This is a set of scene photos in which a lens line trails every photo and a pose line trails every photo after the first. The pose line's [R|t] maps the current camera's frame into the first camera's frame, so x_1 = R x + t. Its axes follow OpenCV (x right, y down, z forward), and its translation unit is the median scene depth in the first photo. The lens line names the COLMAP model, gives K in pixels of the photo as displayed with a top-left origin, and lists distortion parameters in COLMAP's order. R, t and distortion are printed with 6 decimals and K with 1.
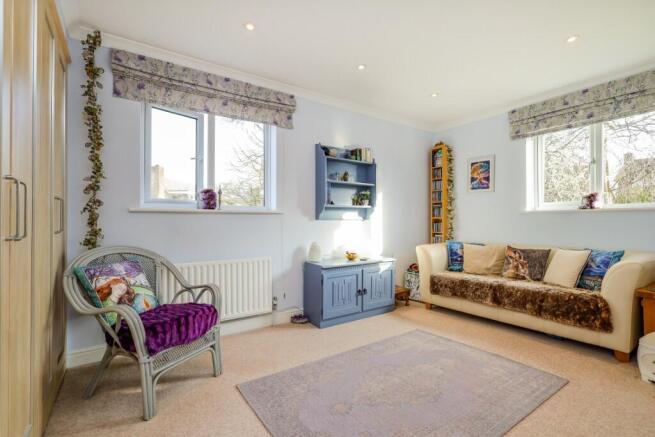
lens RADIAL K [[311.7, 0, 331.6], [0, 311.7, 220.2], [0, 0, 1]] dist [-0.001631, 0.001006]
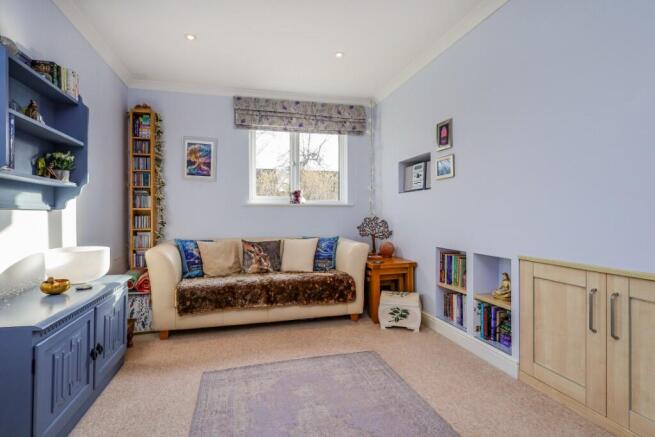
lens RADIAL K [[311.7, 0, 326.3], [0, 311.7, 214.6], [0, 0, 1]] dist [-0.001631, 0.001006]
pose [[0.360690, 0.002615, 0.932682, -0.220142], [-0.002829, 0.999995, -0.001710, 0.007537], [-0.932681, -0.002021, 0.360696, 0.436285]]
